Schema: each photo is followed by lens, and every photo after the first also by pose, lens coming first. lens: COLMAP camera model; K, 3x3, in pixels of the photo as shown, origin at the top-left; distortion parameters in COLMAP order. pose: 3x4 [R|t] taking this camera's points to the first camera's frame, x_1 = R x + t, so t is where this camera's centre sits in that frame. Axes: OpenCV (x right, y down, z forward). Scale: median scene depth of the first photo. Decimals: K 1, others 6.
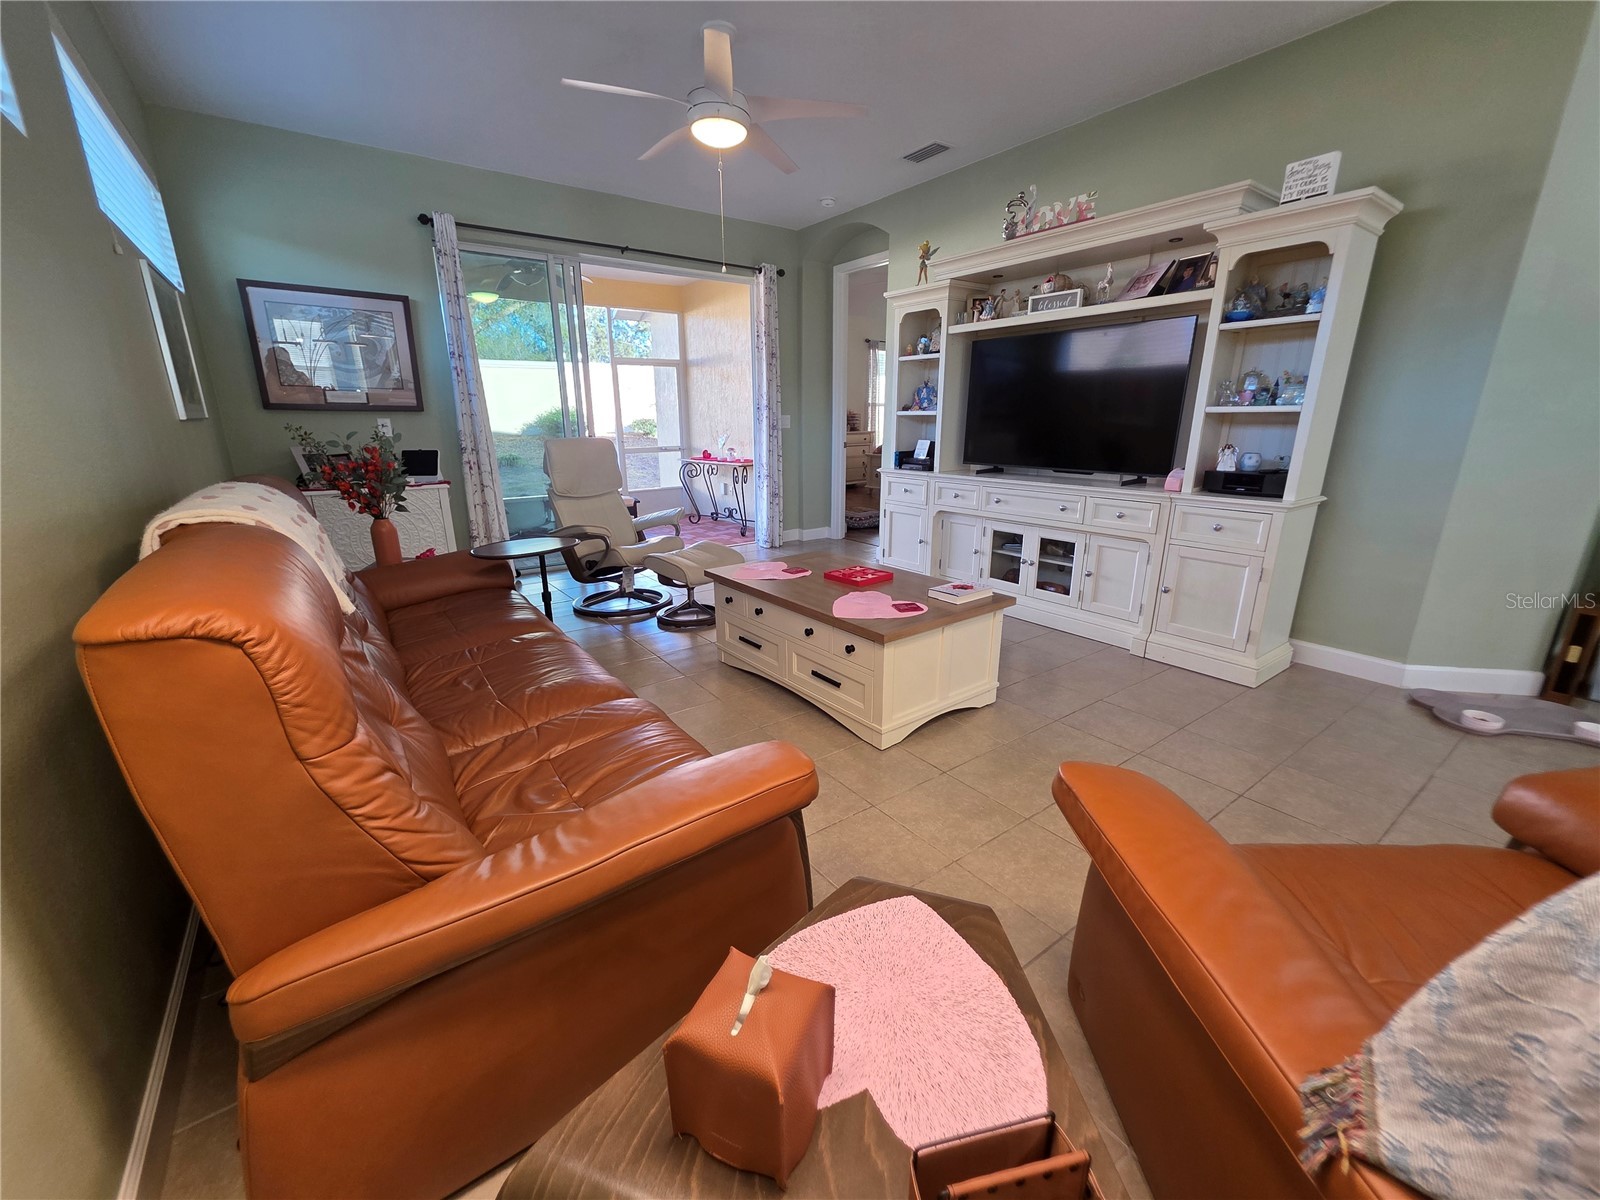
lens RADIAL K [[644.3, 0, 790.1], [0, 644.3, 602.0], [0, 0, 1]] dist [0.000390, -0.000639]
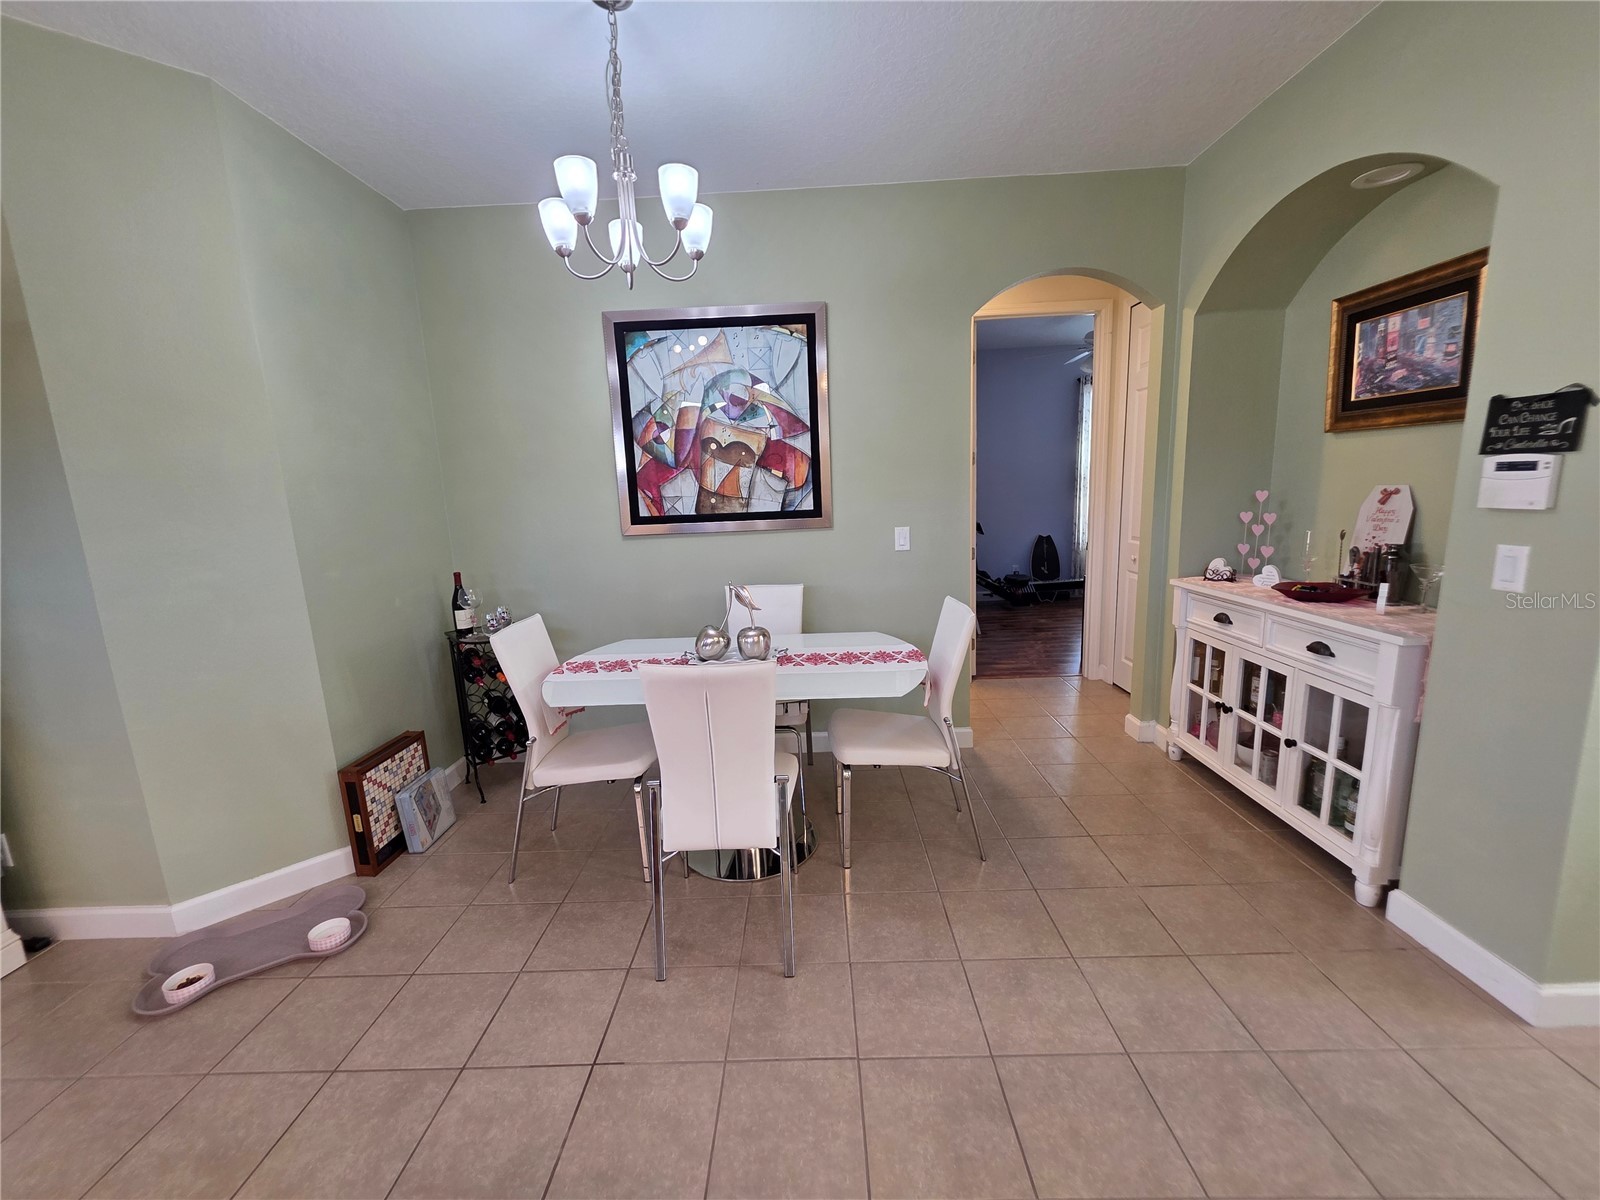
lens RADIAL K [[648.5, 0, 795.8], [0, 648.5, 607.1], [0, 0, 1]] dist [0.009300, -0.003206]
pose [[0.597786, -0.166316, 0.784213, 0.694490], [0.259976, 0.965592, 0.006610, -0.046314], [-0.758330, 0.199926, 0.620456, -0.087223]]
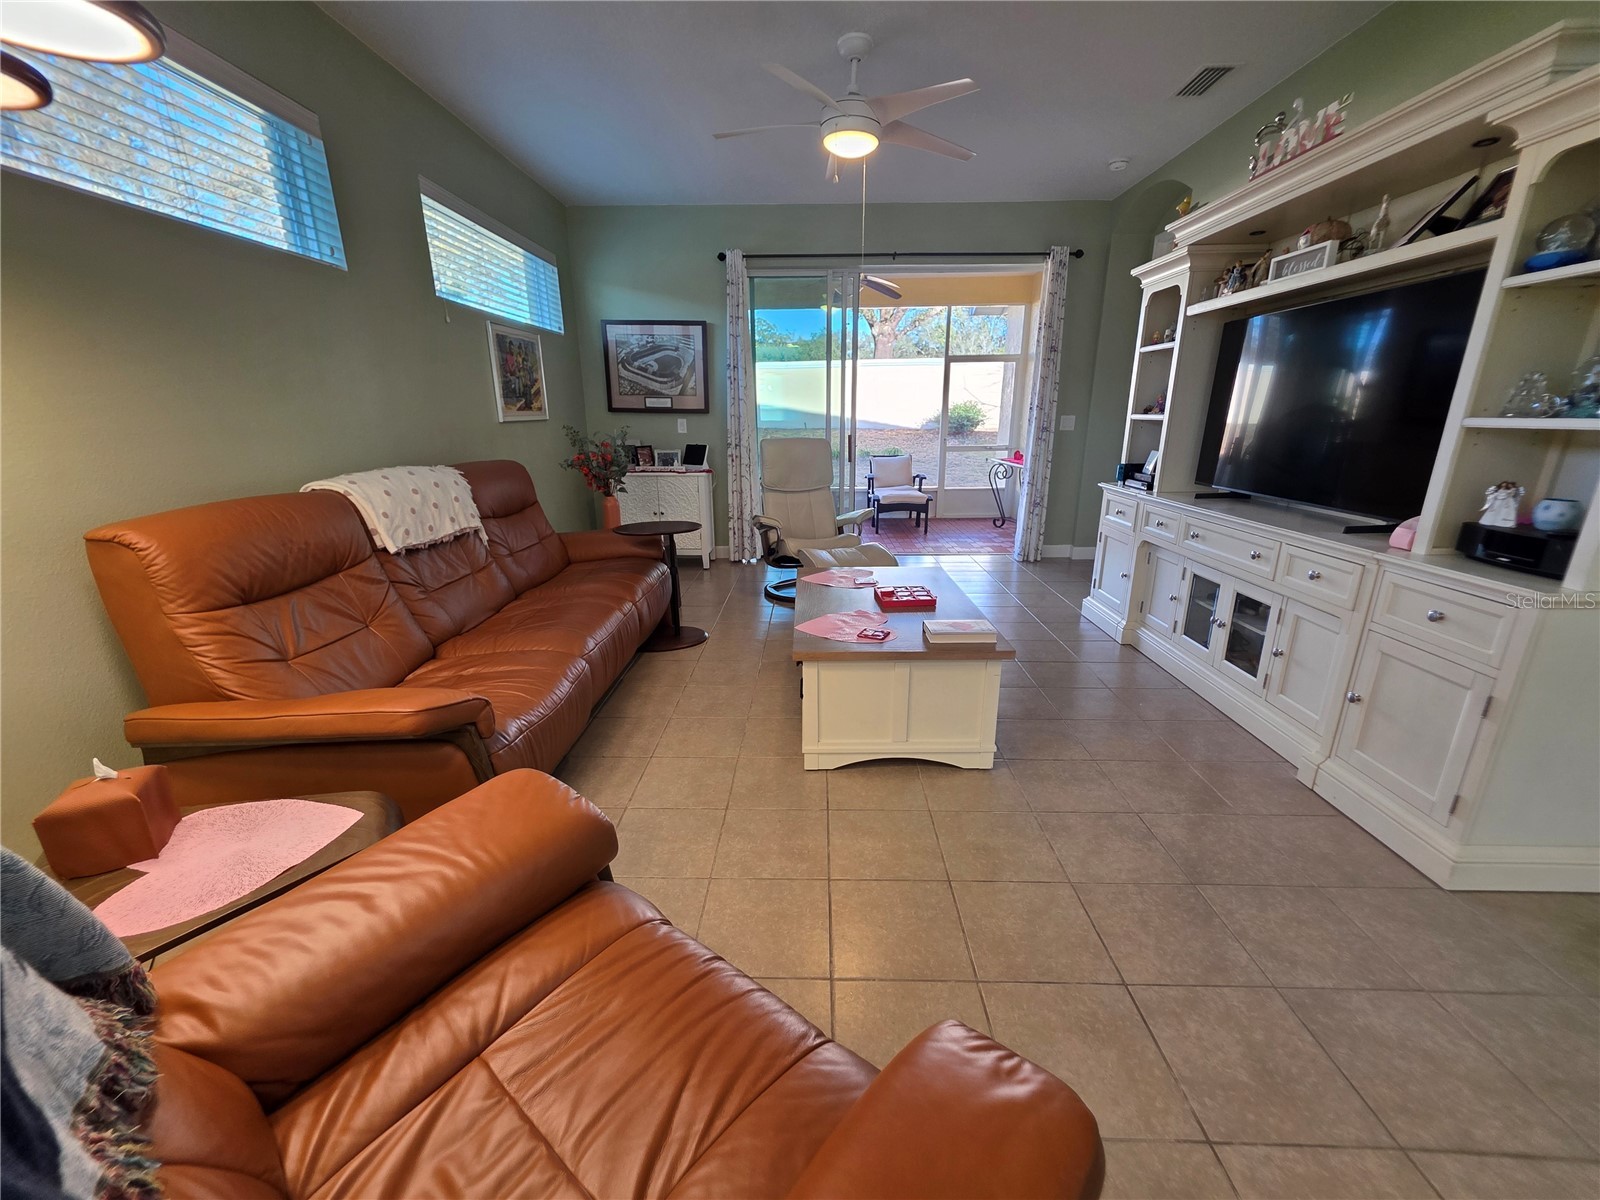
lens RADIAL K [[650.0, 0, 799.0], [0, 650.0, 606.0], [0, 0, 1]] dist [0.001949, -0.000181]
pose [[0.796404, 0.175611, -0.578707, 0.444001], [-0.167339, 0.983540, 0.068171, -0.054190], [0.581153, 0.042548, 0.812681, 0.120059]]
